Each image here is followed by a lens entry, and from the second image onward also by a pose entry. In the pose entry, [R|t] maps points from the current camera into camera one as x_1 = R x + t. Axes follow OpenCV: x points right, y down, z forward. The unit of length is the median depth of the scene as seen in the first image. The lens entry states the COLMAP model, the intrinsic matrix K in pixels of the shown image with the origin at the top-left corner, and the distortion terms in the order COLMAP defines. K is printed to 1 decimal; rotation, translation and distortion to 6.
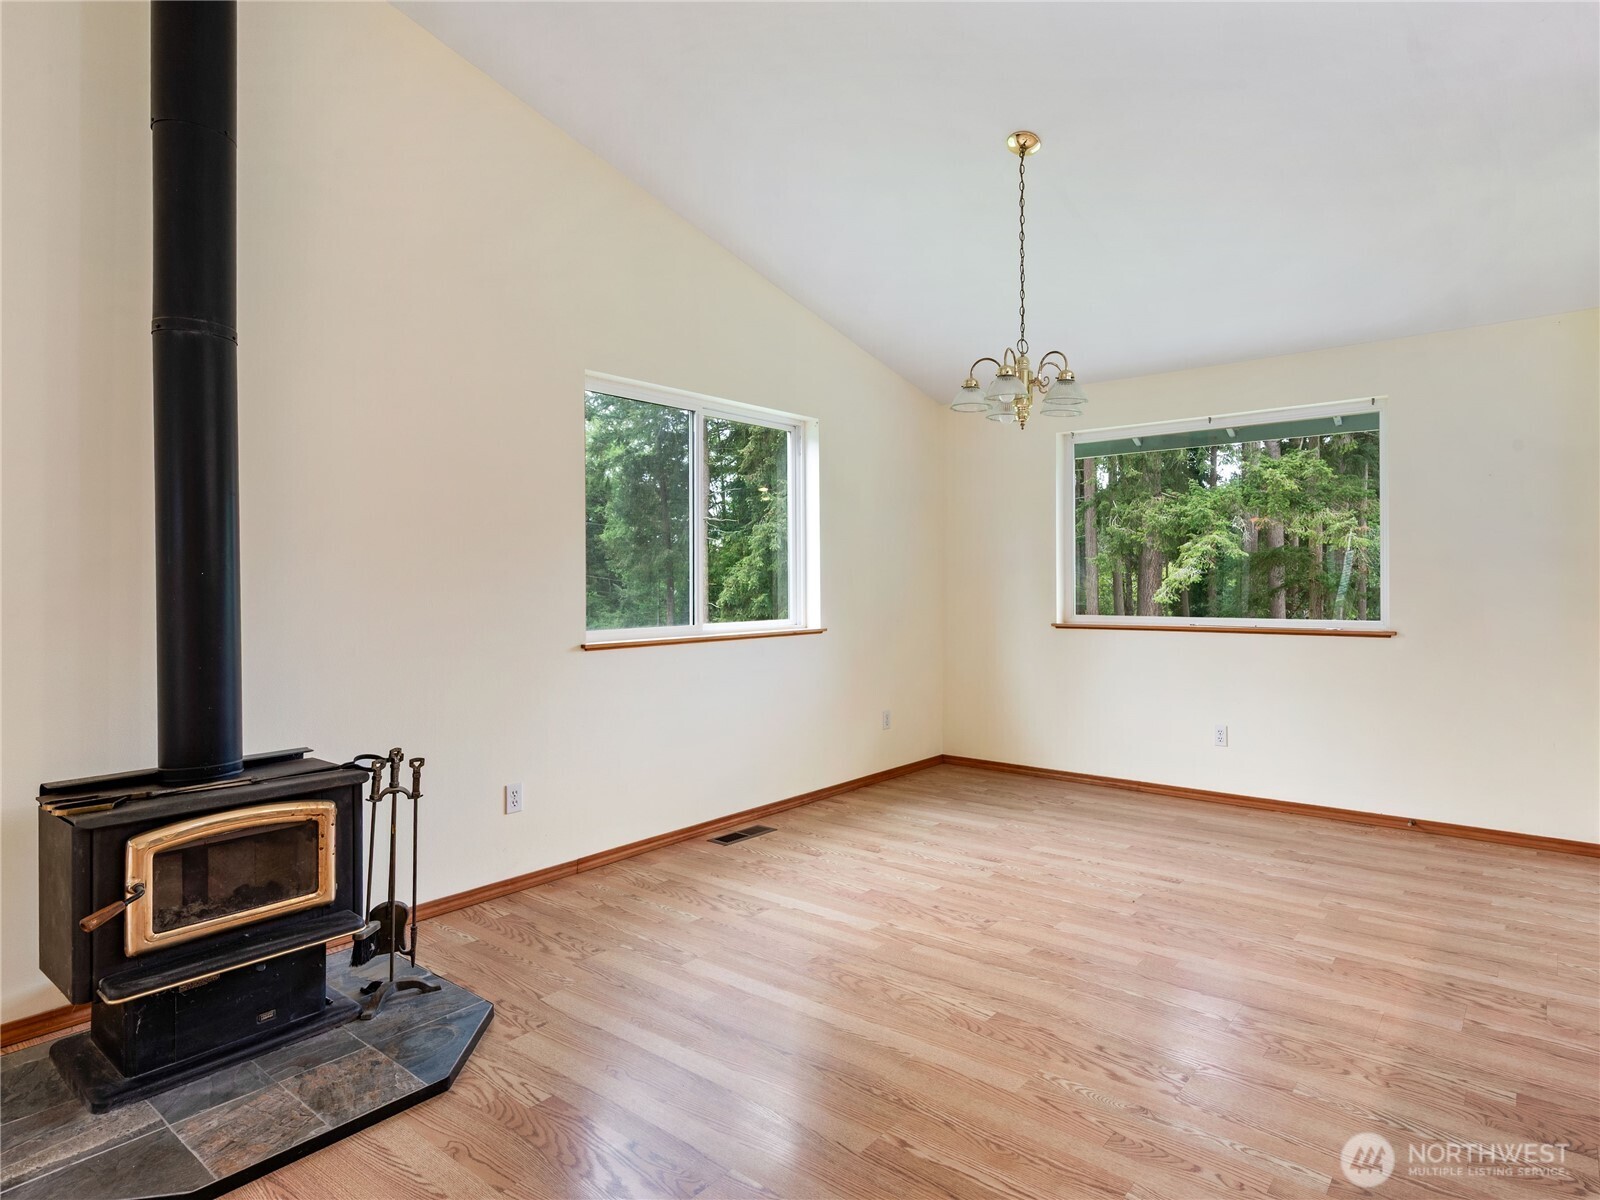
lens RADIAL K [[876.5, 0, 862.6], [0, 876.5, 585.3], [0, 0, 1]] dist [0.015570, -0.001296]
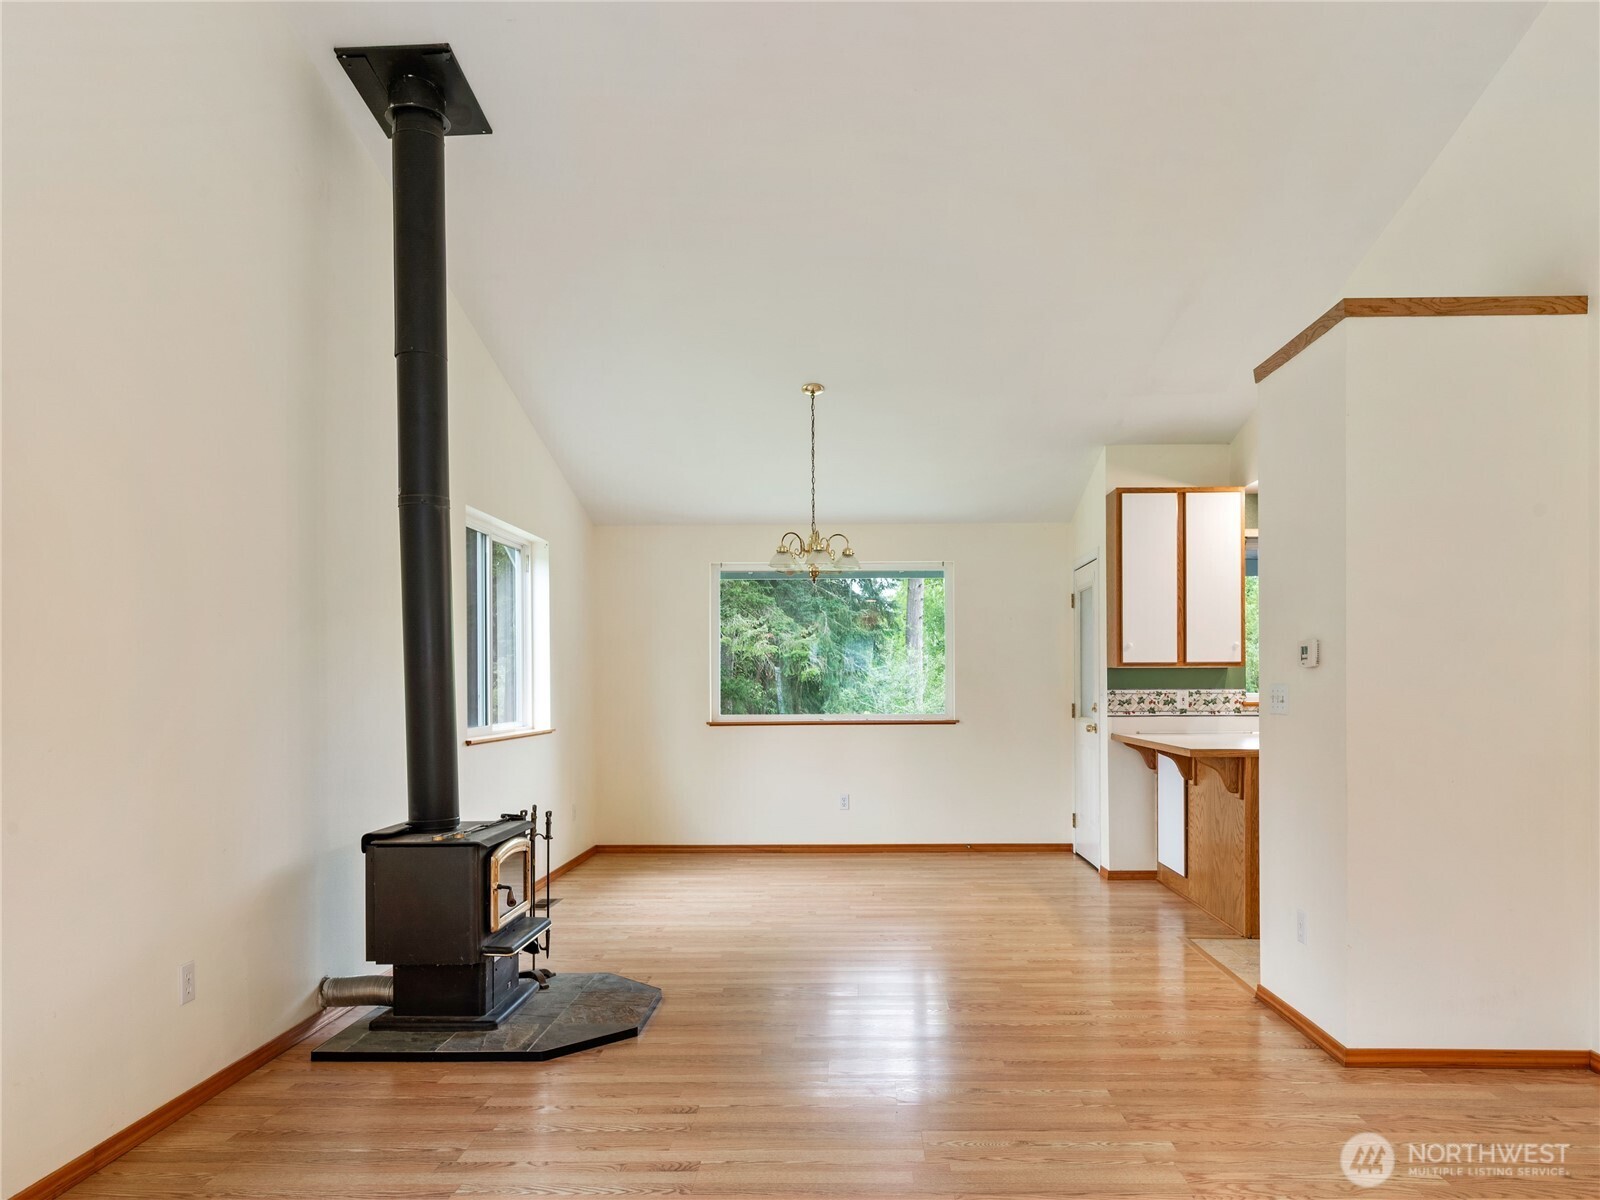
lens RADIAL K [[1146.1, 0, 795.2], [0, 1146.1, 672.8], [0, 0, 1]] dist [0.000312, 0.002889]
pose [[0.815591, 0.003687, 0.578617, -0.631446], [0.007546, 0.999827, -0.017007, 0.004577], [-0.578579, 0.018237, 0.815422, -0.367074]]
